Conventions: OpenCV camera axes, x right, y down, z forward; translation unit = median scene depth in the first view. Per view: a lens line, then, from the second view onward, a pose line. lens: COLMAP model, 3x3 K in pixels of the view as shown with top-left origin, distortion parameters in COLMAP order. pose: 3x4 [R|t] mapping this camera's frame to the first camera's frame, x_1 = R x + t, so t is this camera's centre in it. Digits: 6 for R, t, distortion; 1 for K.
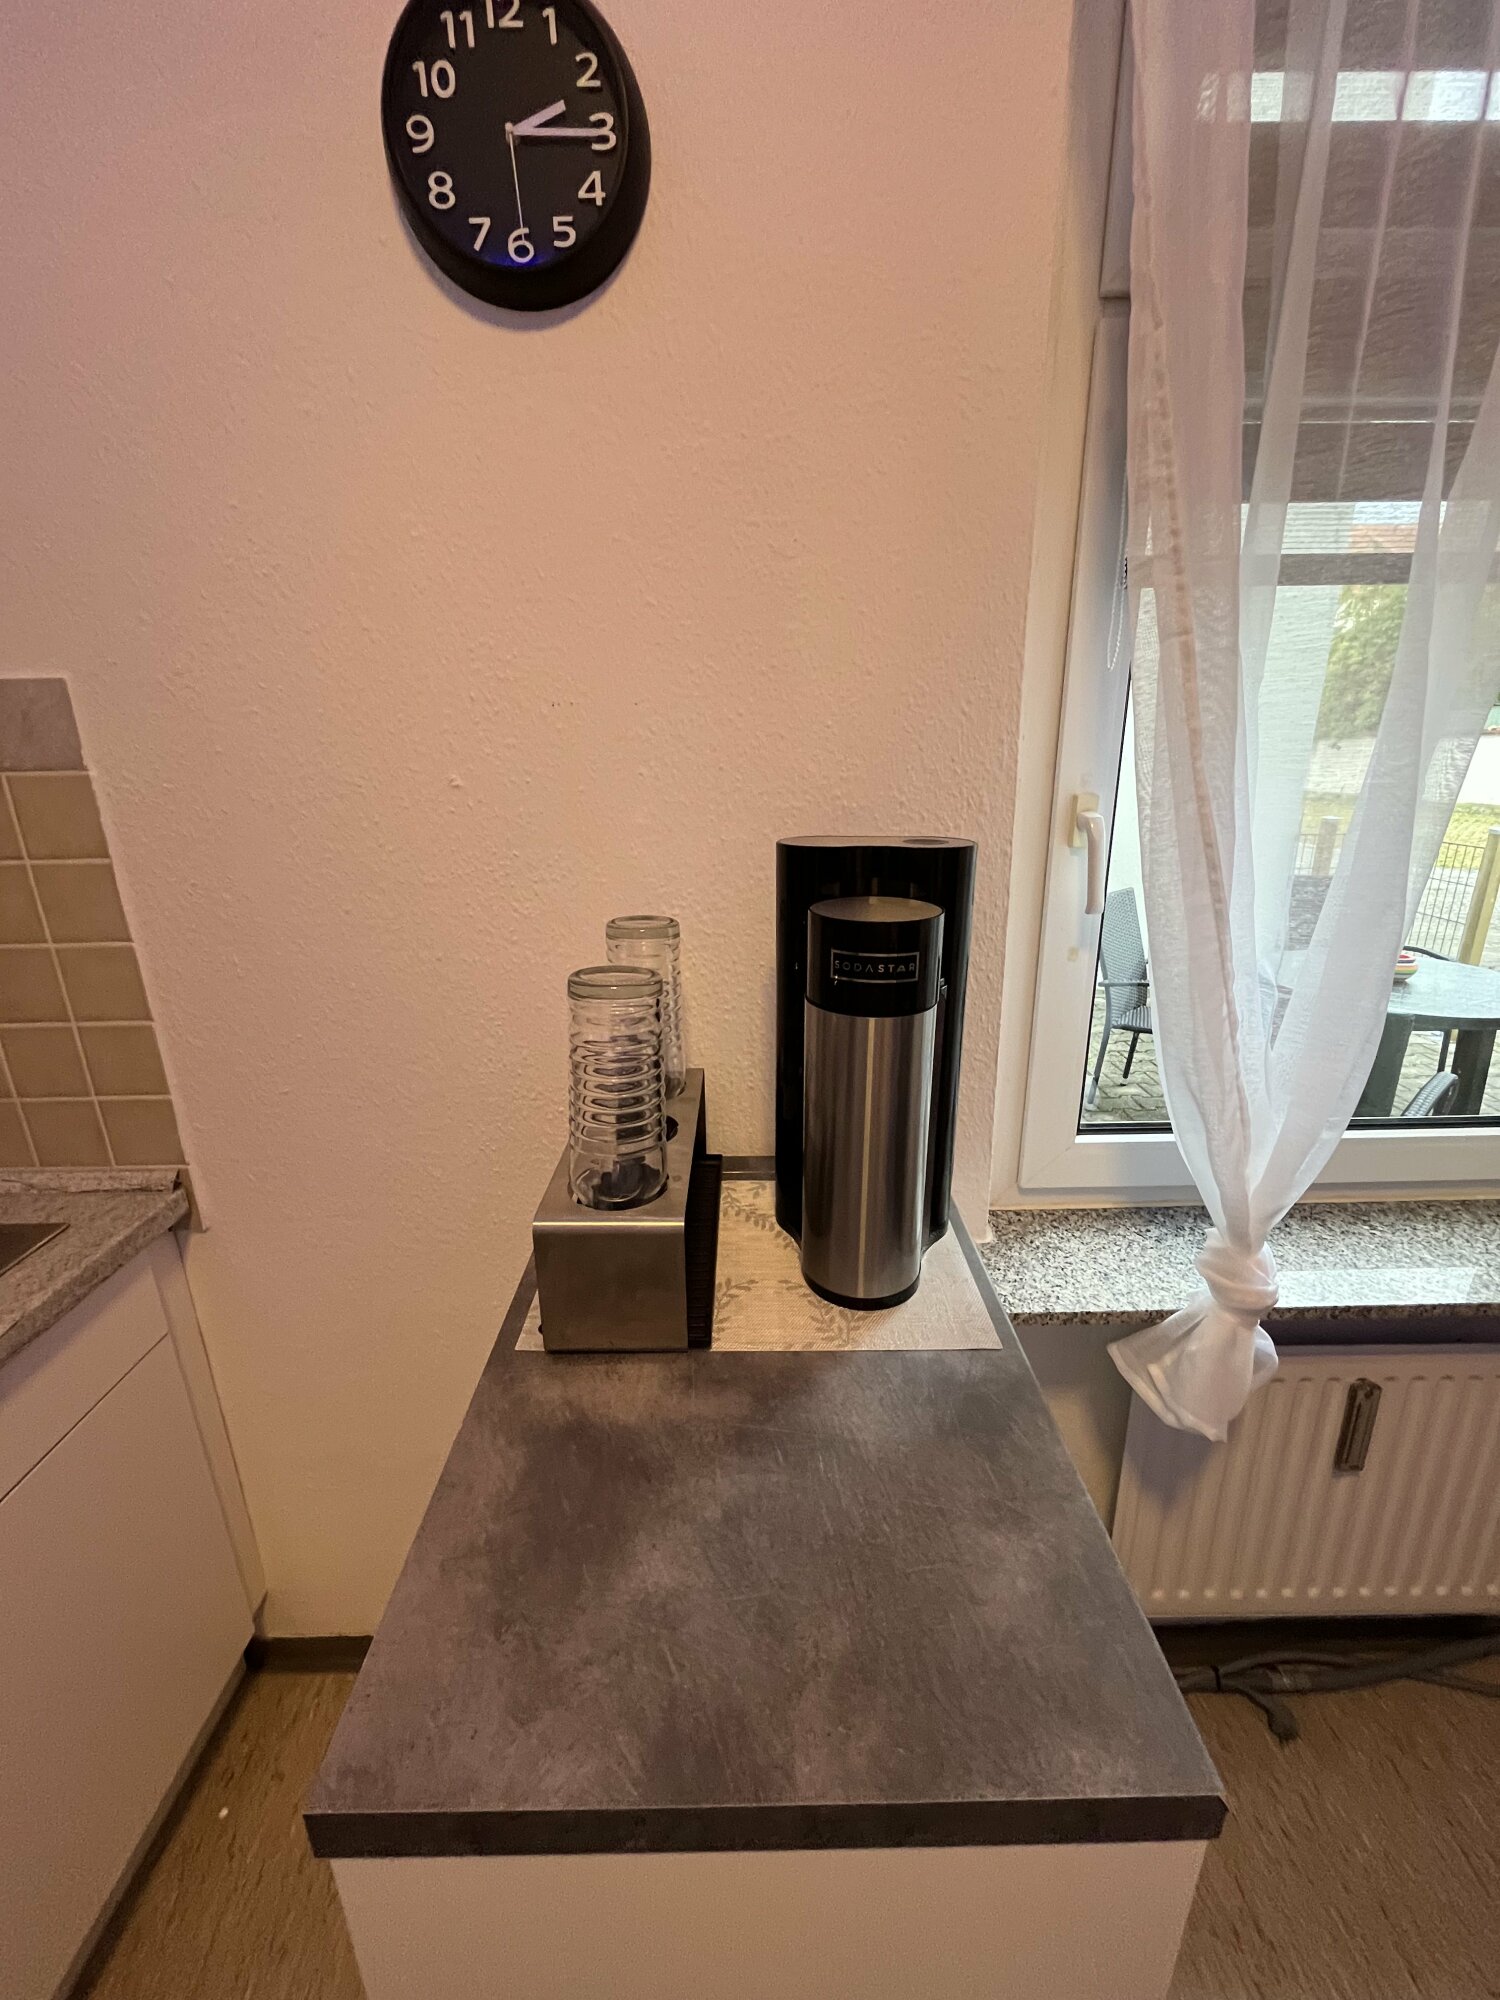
lens RADIAL K [[809.2, 0, 753.0], [0, 809.2, 1004.2], [0, 0, 1]] dist [-0.001960, -0.000689]
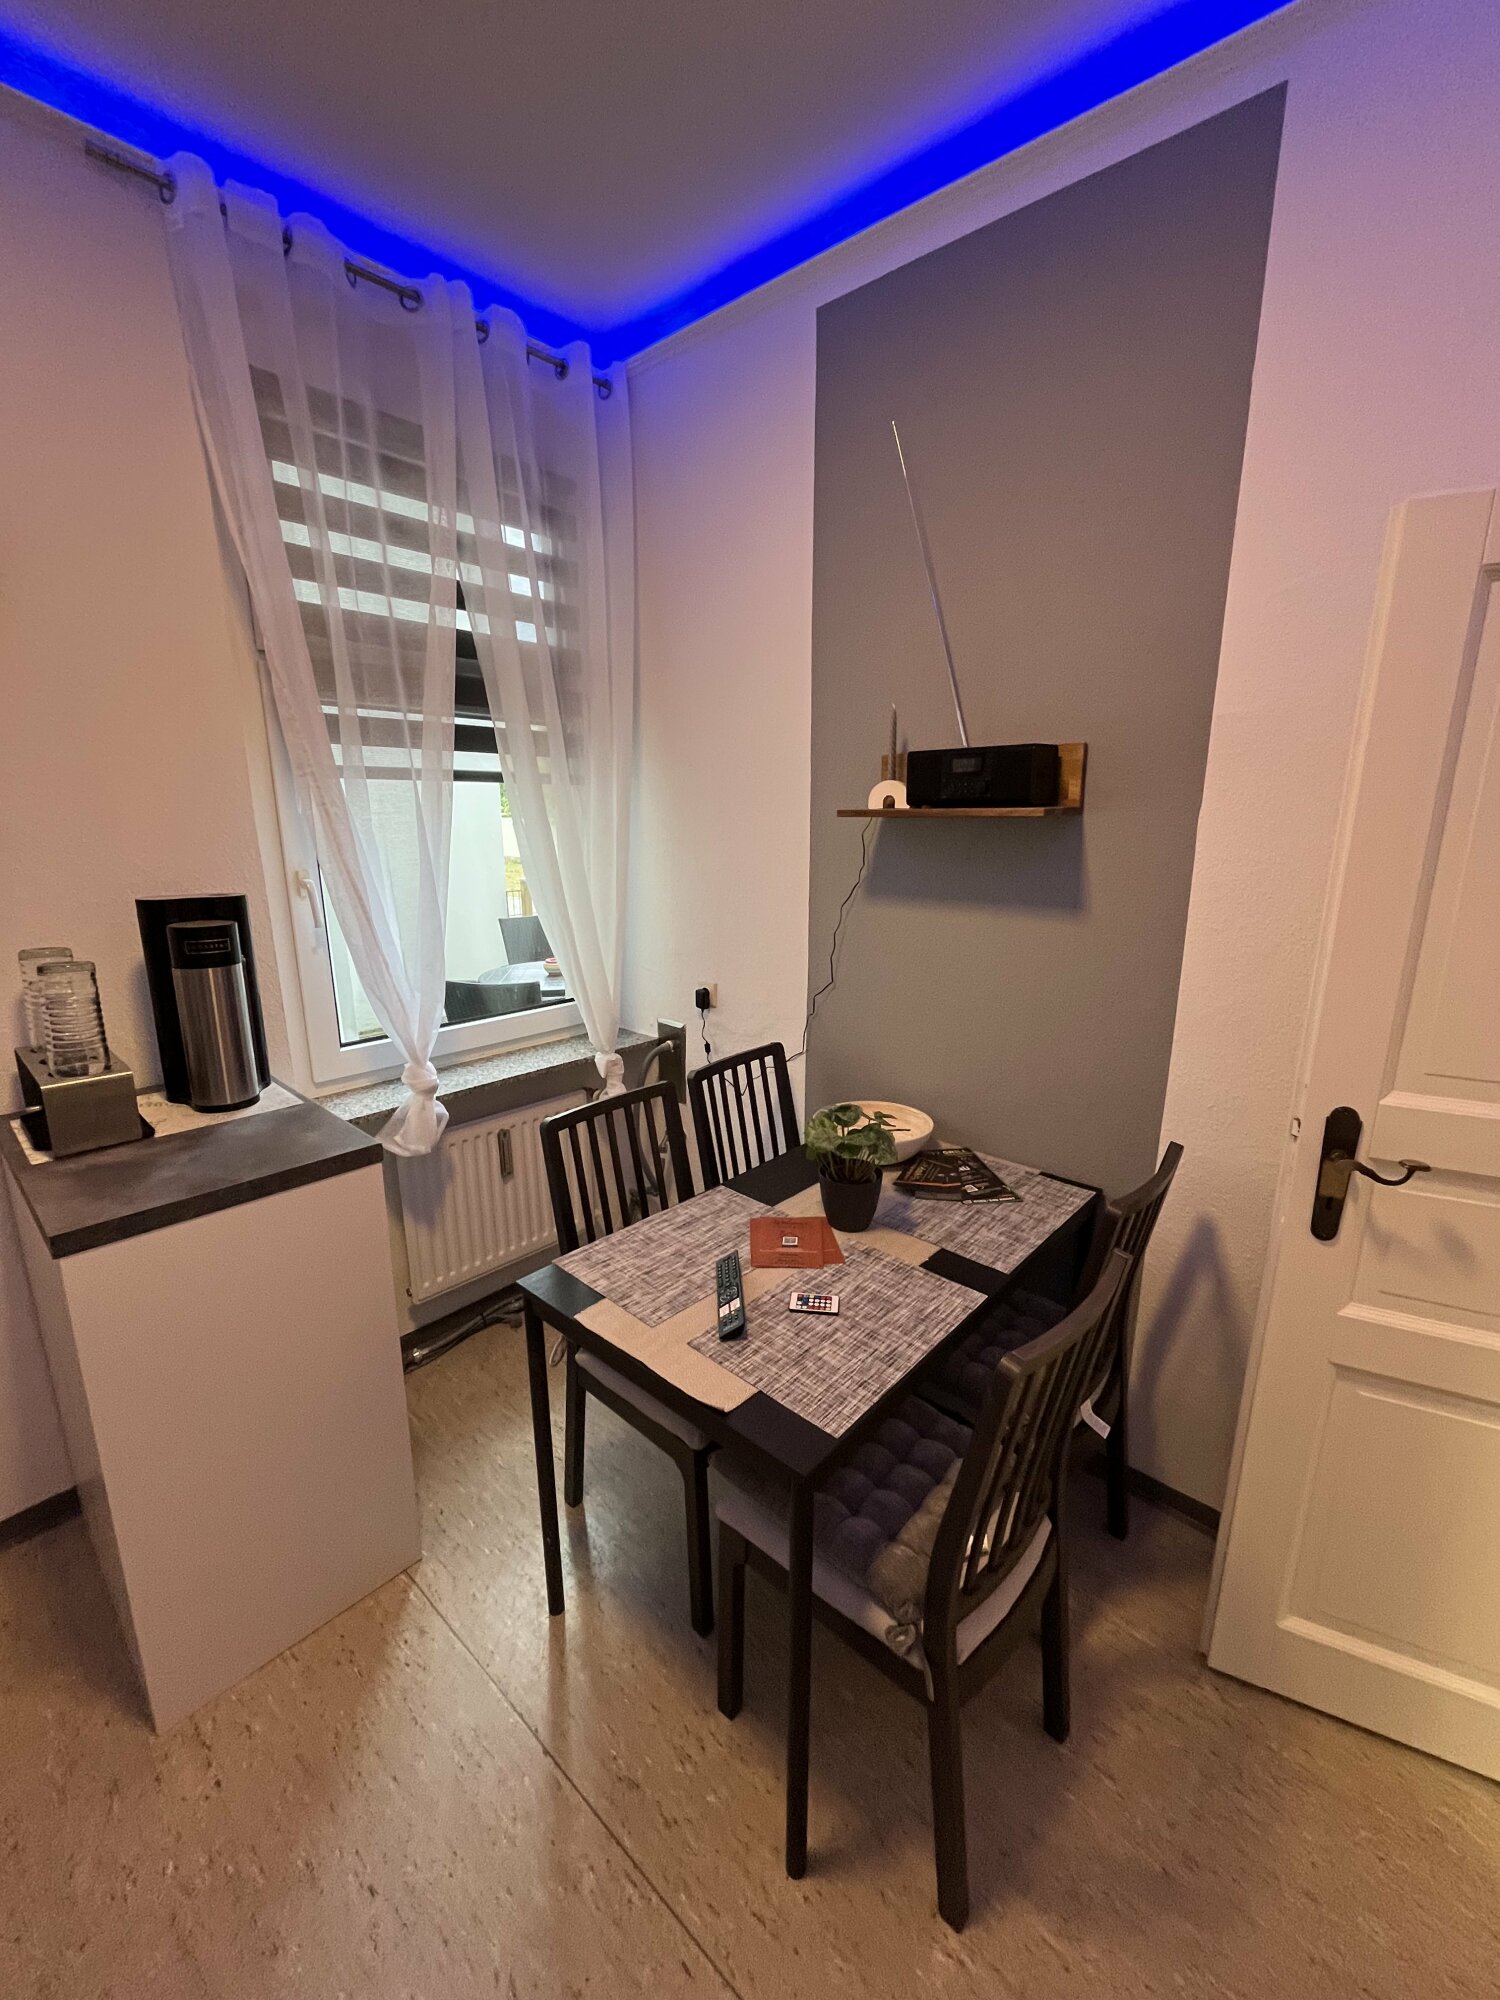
lens RADIAL K [[809.2, 0, 753.0], [0, 809.2, 1004.2], [0, 0, 1]] dist [-0.001960, -0.000689]
pose [[0.682445, -0.152922, 0.714761, -0.316459], [0.212803, 0.977077, 0.005862, 0.295435], [-0.699274, 0.148103, 0.699344, -1.155291]]
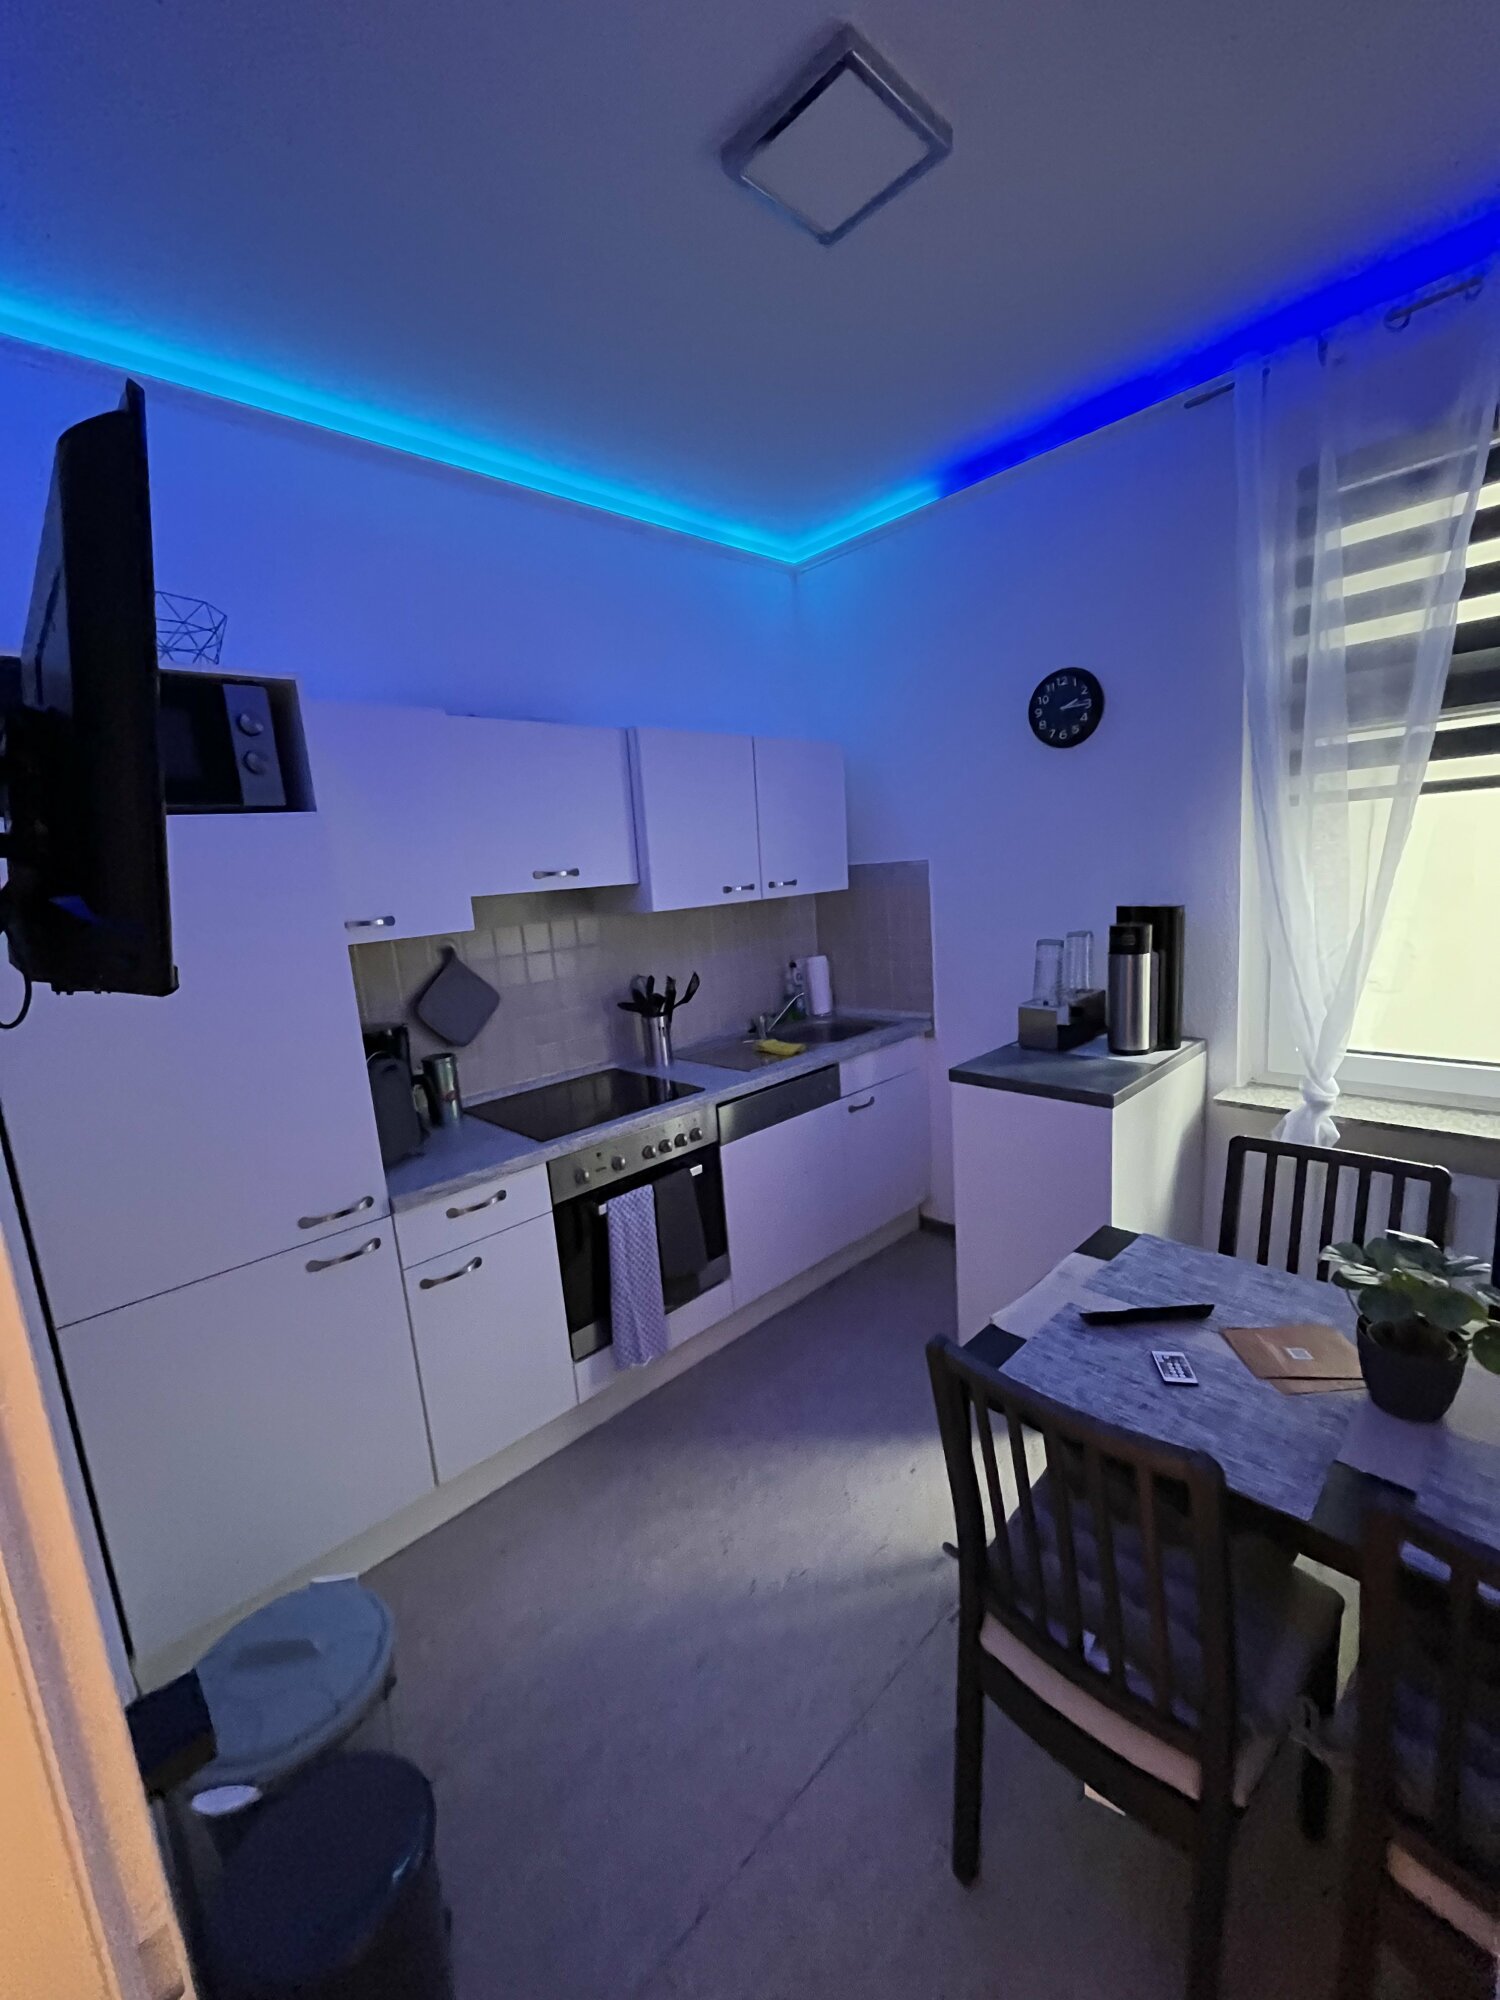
lens RADIAL K [[805.3, 0, 754.3], [0, 805.3, 1013.6], [0, 0, 1]] dist [-0.001739, -0.000468]
pose [[0.685880, 0.093865, -0.721635, 1.061429], [-0.156857, 0.987405, -0.020651, 0.389378], [0.710608, 0.127358, 0.691965, -1.640797]]
